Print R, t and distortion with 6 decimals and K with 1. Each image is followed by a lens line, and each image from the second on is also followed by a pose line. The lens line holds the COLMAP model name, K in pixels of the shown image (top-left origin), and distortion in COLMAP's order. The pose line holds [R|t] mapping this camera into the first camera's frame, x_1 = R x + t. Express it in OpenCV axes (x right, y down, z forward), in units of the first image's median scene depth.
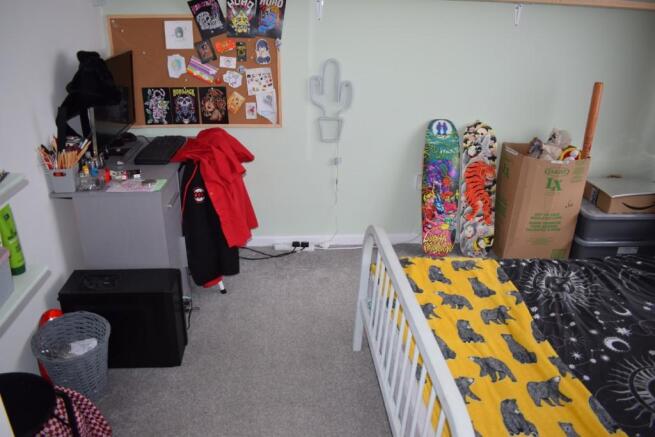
lens RADIAL K [[513.2, 0, 327.5], [0, 513.2, 218.5], [0, 0, 1]] dist [-0.089889, 0.009724]
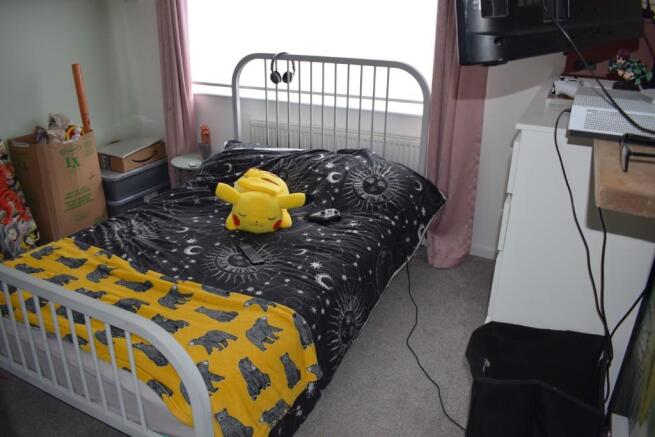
lens RADIAL K [[513.2, 0, 327.5], [0, 513.2, 218.5], [0, 0, 1]] dist [-0.089889, 0.009724]
pose [[0.522140, -0.361149, 0.772619, -0.192931], [0.343328, 0.918277, 0.197212, 0.026062], [-0.780702, 0.162290, 0.603462, -0.082882]]
